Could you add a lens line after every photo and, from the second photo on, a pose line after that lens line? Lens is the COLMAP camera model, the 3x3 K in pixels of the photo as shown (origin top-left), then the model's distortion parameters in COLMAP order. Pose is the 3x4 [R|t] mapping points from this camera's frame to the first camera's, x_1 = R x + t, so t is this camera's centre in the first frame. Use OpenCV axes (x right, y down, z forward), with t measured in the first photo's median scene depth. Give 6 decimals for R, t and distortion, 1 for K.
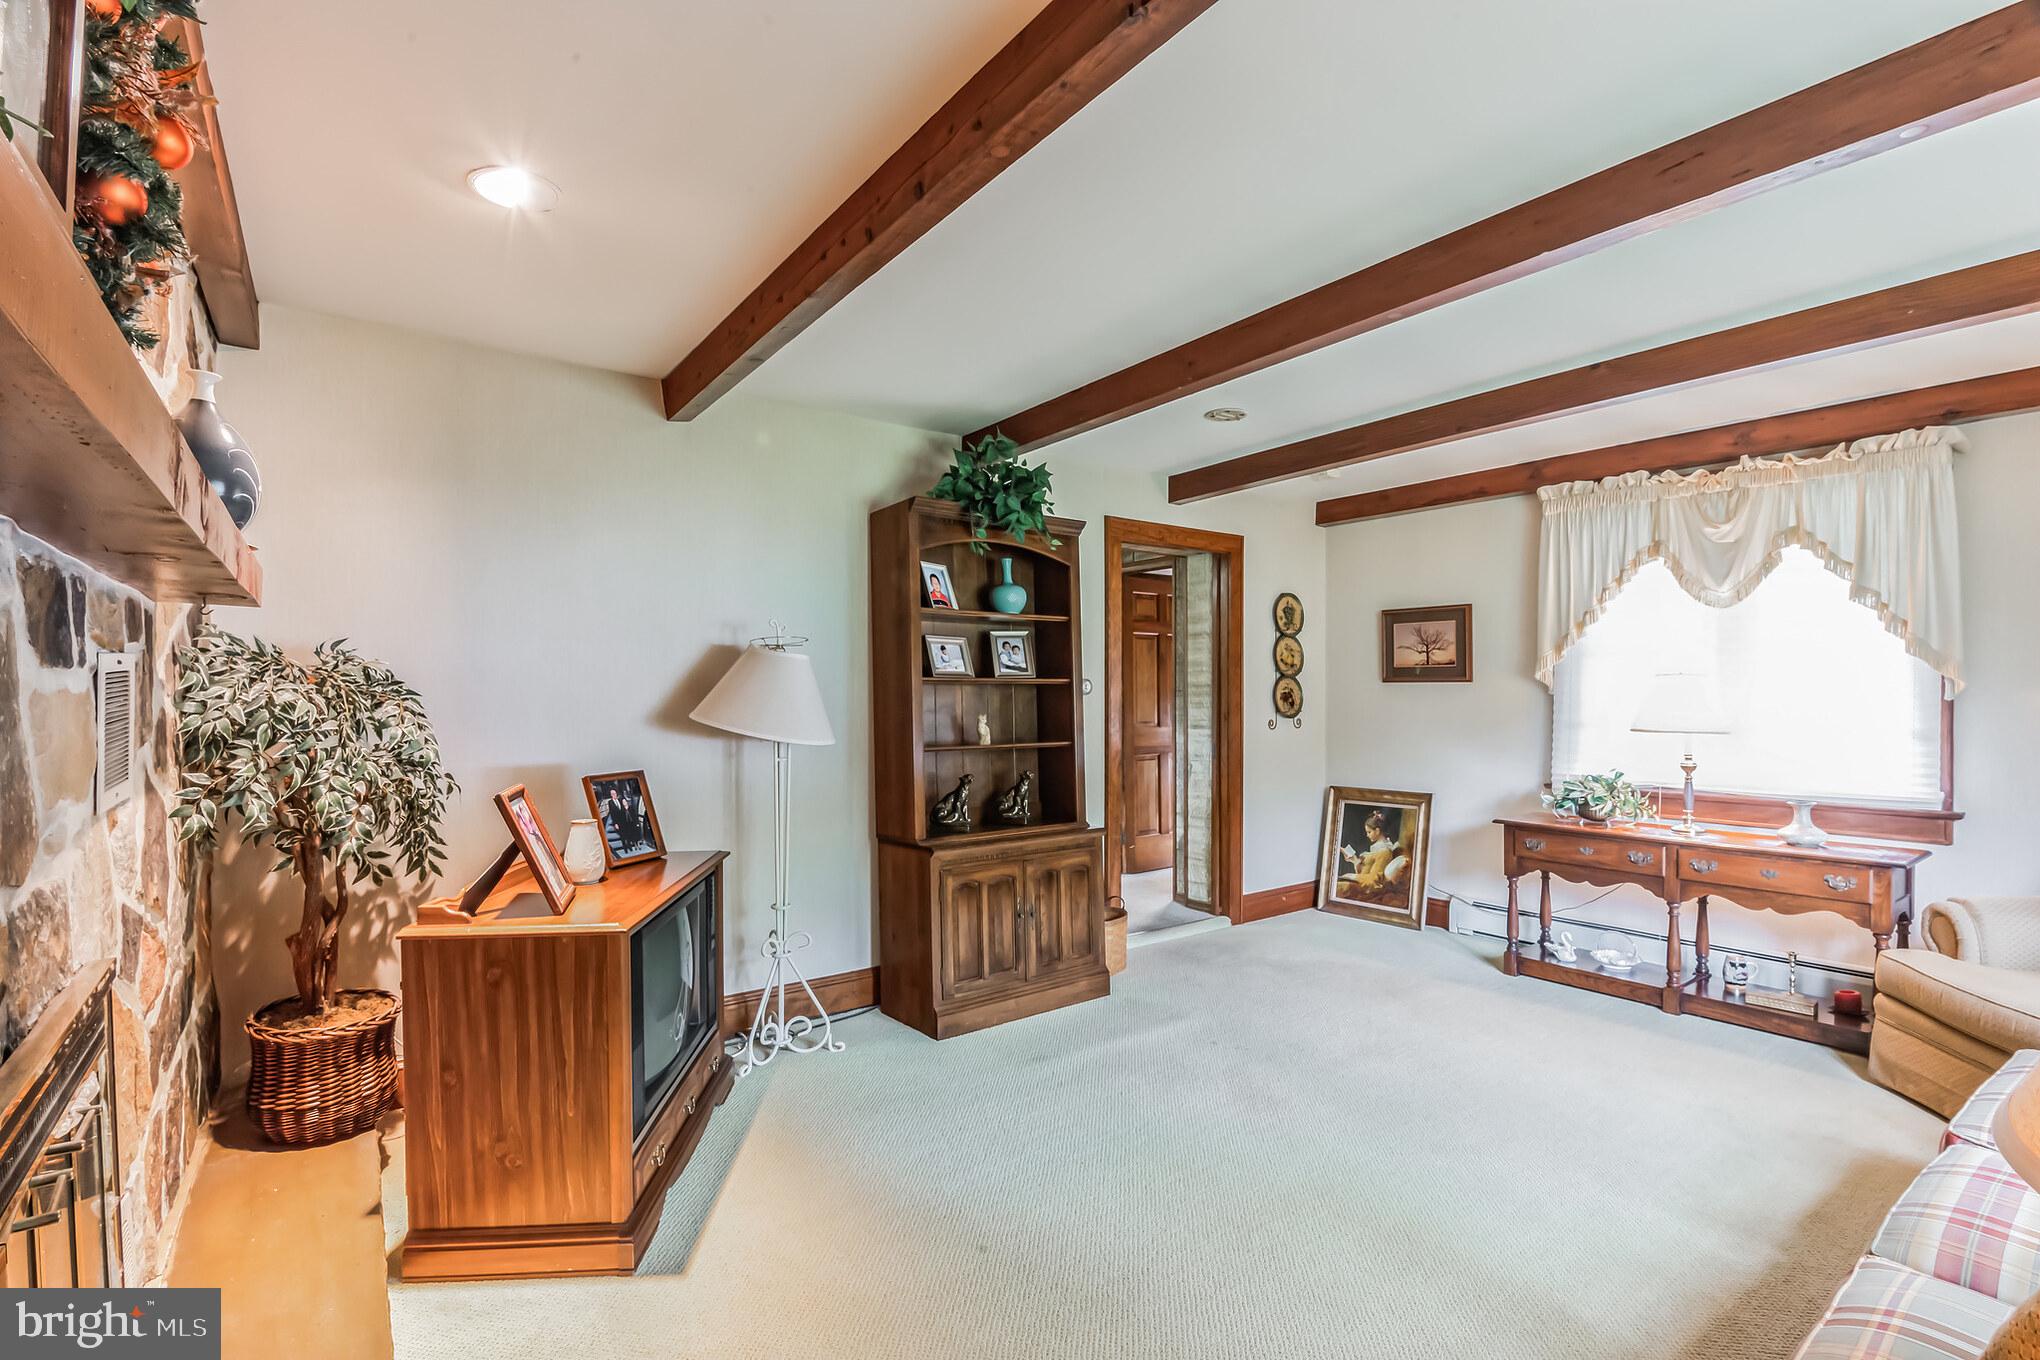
lens RADIAL K [[954.3, 0, 1010.1], [0, 954.3, 689.7], [0, 0, 1]] dist [-0.000490, -0.000322]
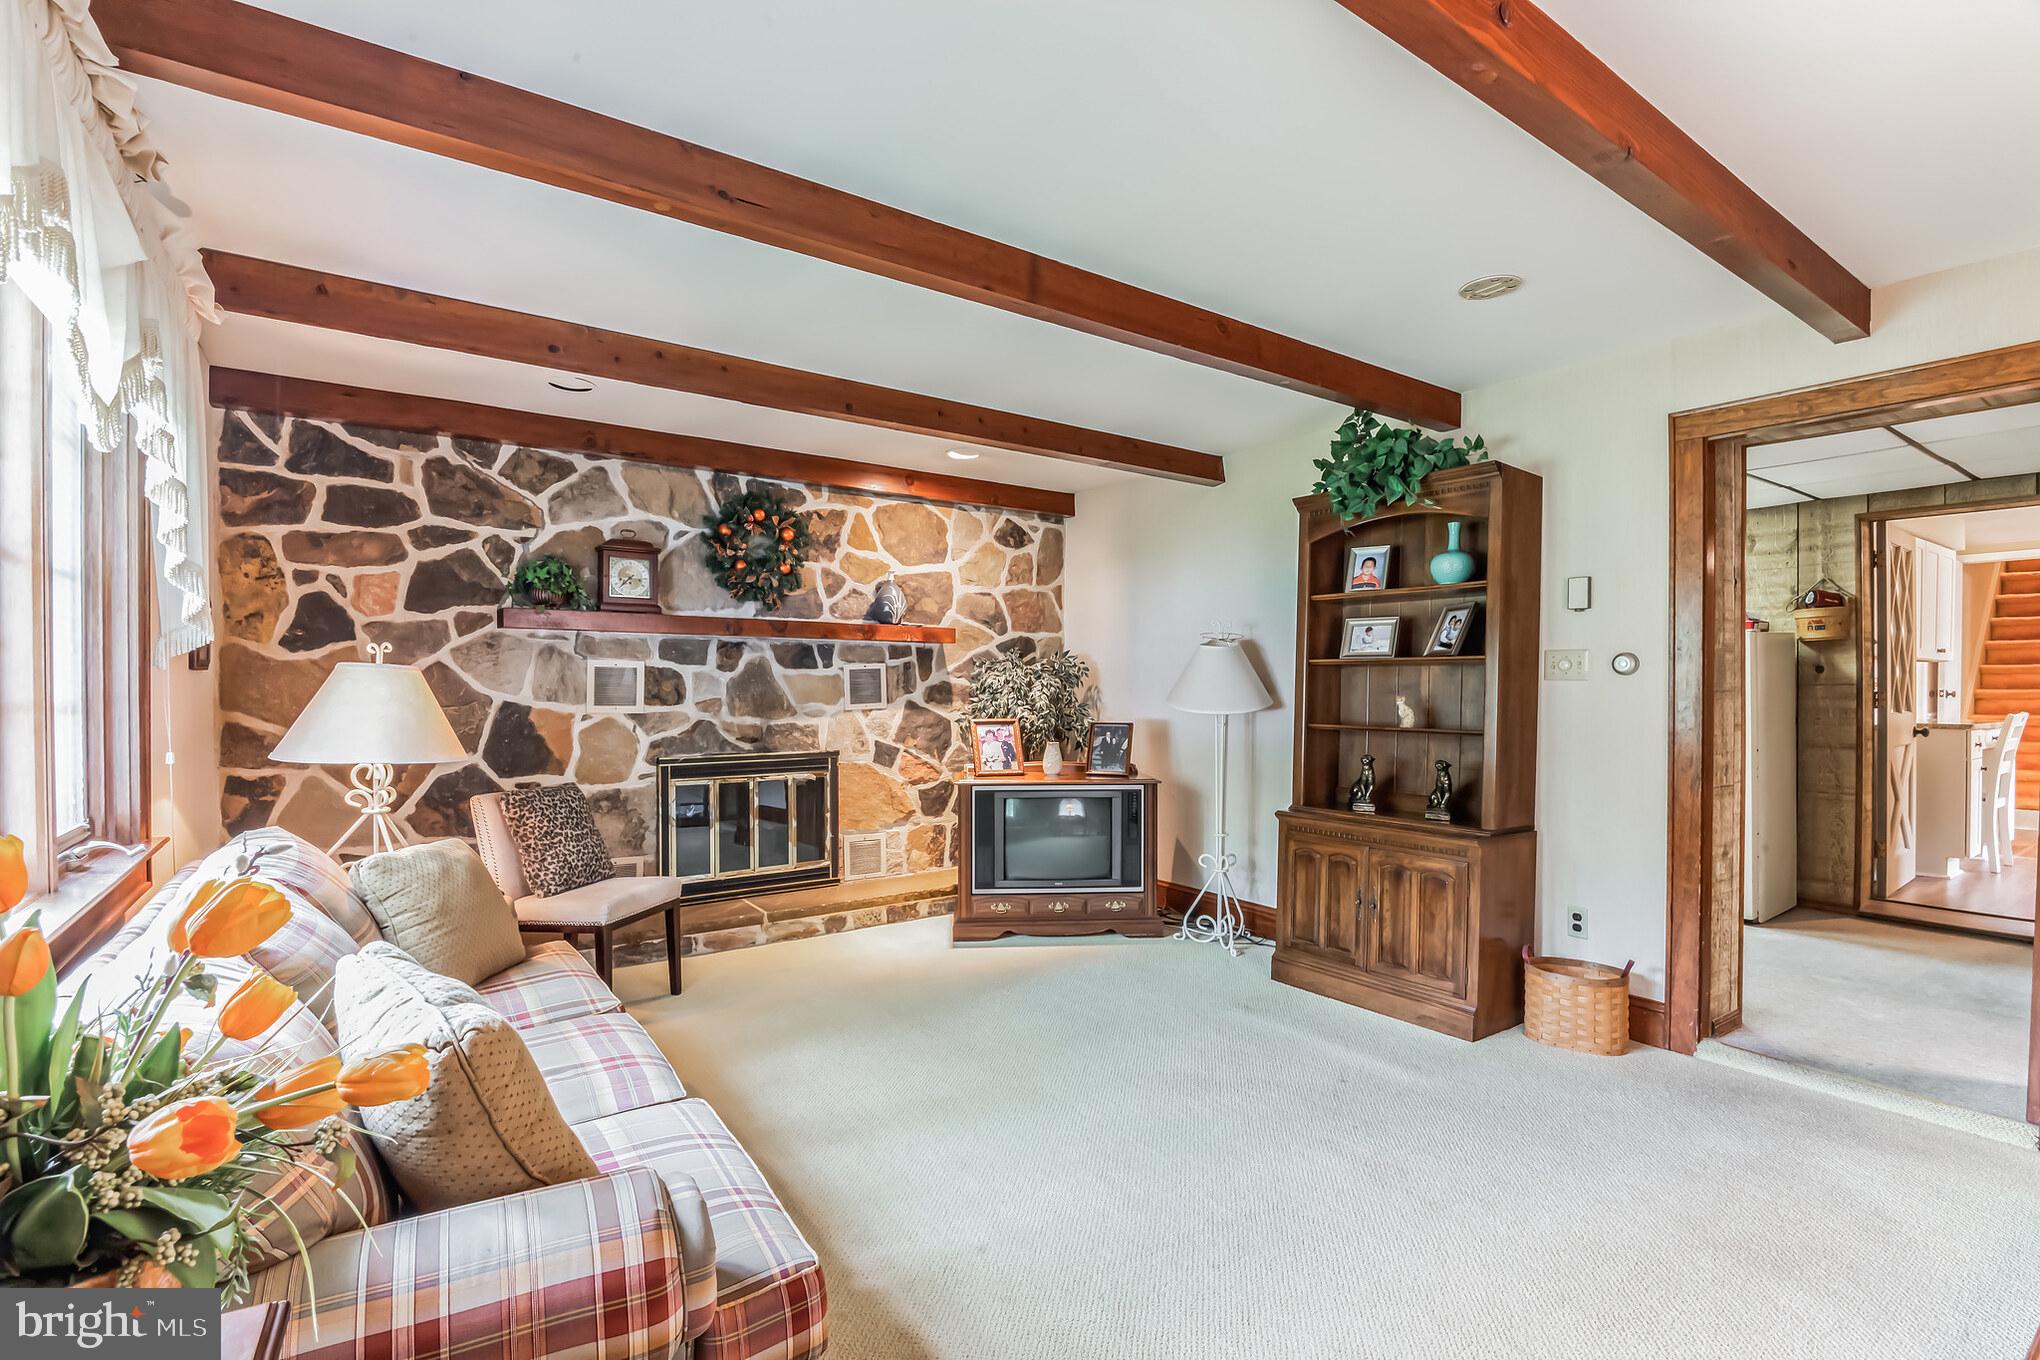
lens RADIAL K [[954.3, 0, 1010.1], [0, 954.3, 689.7], [0, 0, 1]] dist [-0.000490, -0.000322]
pose [[-0.042928, 0.010375, -0.999024, 0.969578], [0.007769, 0.999919, 0.010050, 0.007312], [0.999048, -0.007330, -0.043005, 0.667062]]
